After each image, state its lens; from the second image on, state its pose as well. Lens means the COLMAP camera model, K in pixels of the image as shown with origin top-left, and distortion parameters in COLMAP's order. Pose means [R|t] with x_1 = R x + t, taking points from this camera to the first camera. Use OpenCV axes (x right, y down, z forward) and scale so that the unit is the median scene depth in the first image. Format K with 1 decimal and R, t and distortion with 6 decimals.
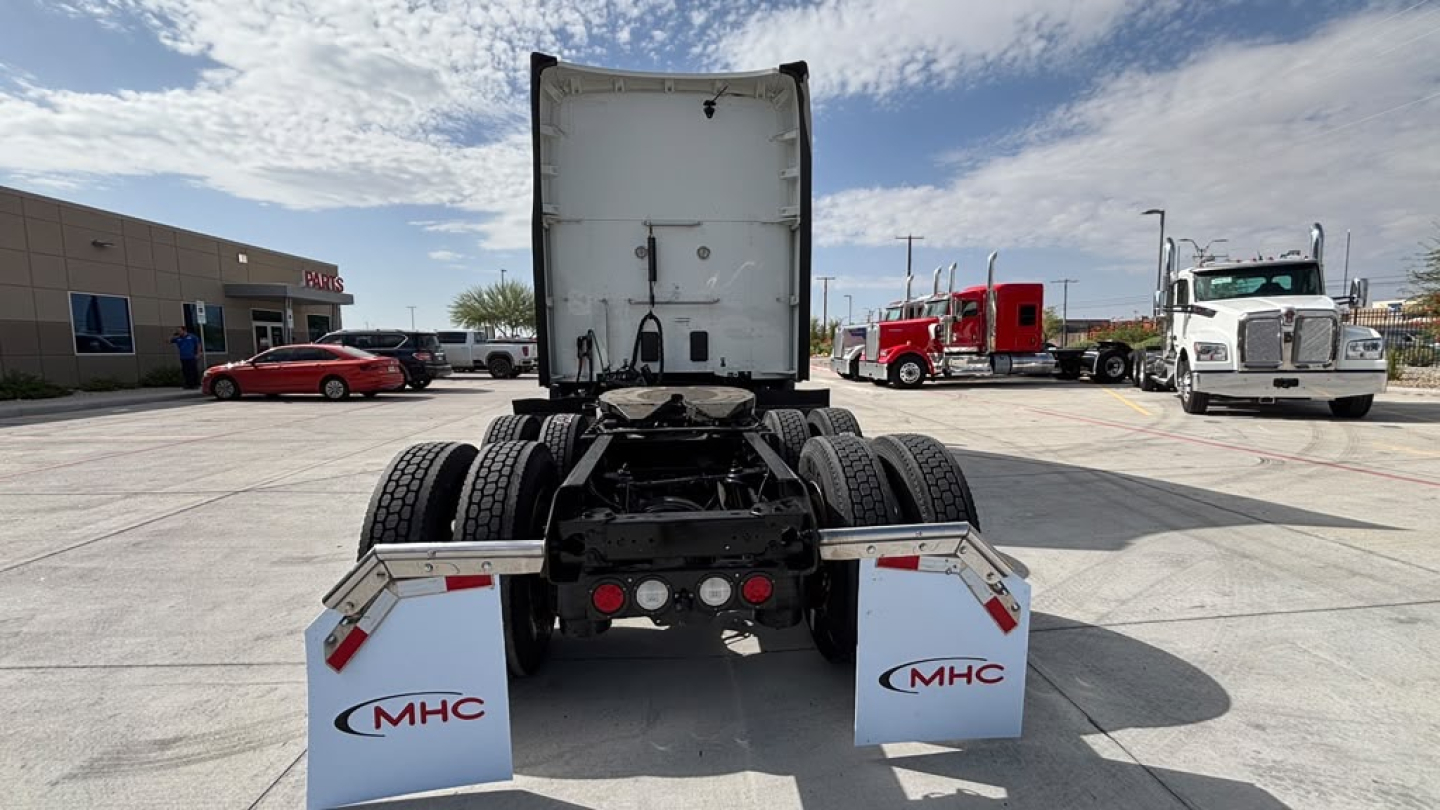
lens RADIAL K [[582.8, 0, 723.4], [0, 582.8, 401.8], [0, 0, 1]] dist [0.000829, 0.000409]
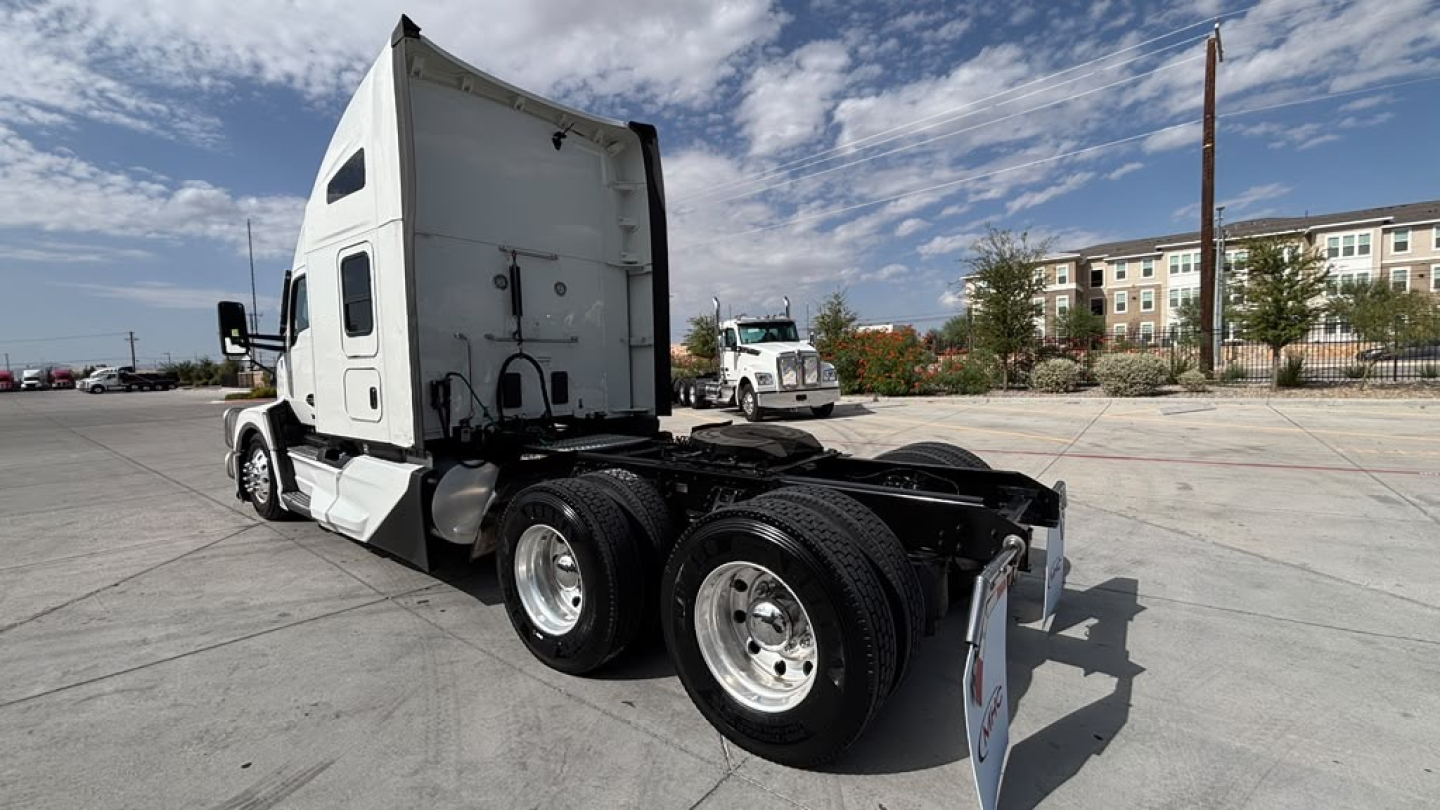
lens RADIAL K [[582.8, 0, 719.7], [0, 582.8, 399.5], [0, 0, 1]] dist [0.000829, 0.000409]
pose [[0.670615, -0.050595, 0.740078, -0.337061], [0.093286, 0.995503, -0.016473, -0.022752], [-0.735917, 0.080086, 0.672319, 0.114809]]
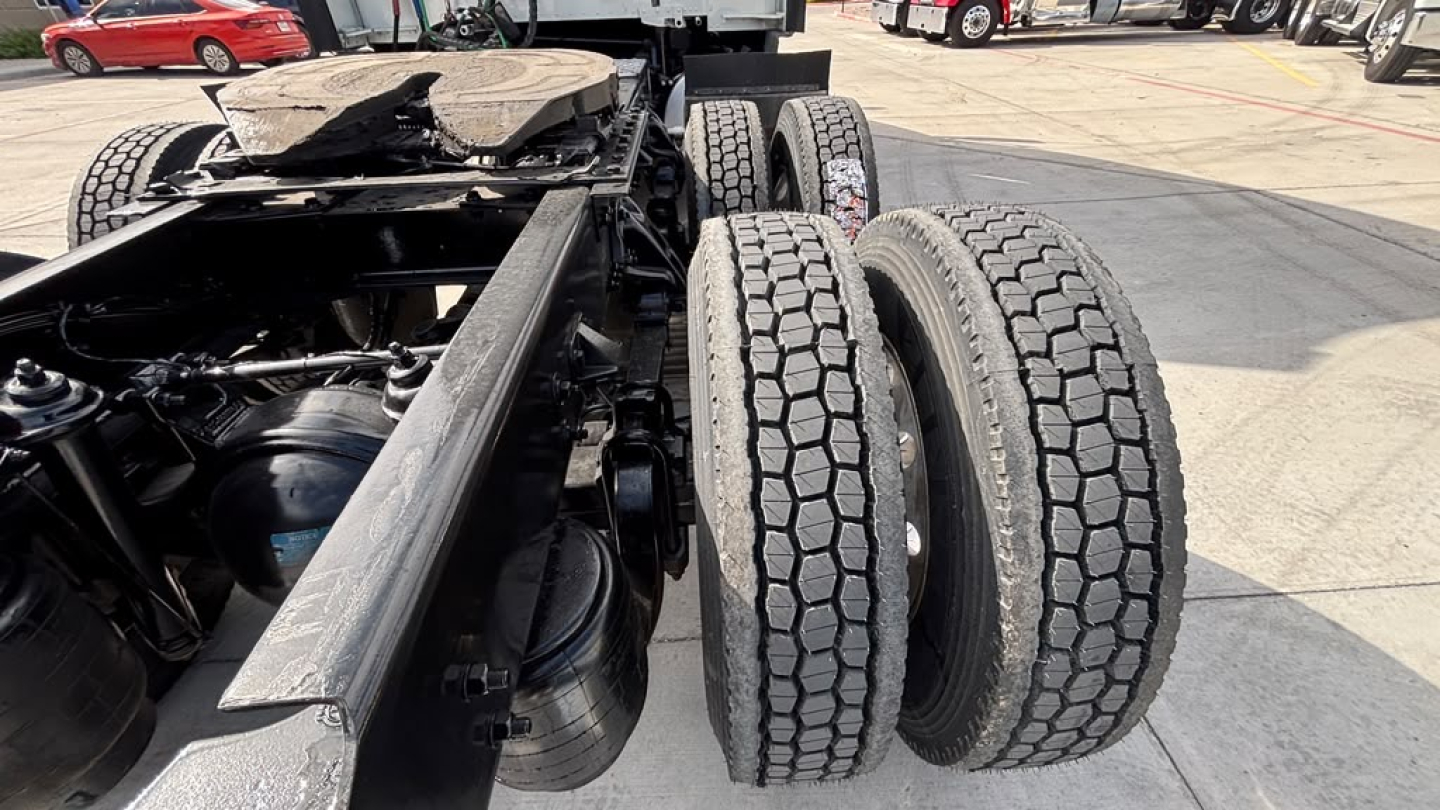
lens RADIAL K [[582.8, 0, 726.7], [0, 582.8, 405.9], [0, 0, 1]] dist [0.000829, 0.000409]
pose [[0.999468, 0.004940, -0.032247, 0.053335], [0.011887, 0.865358, 0.501014, -0.004916], [0.030381, -0.501131, 0.864838, 0.194990]]
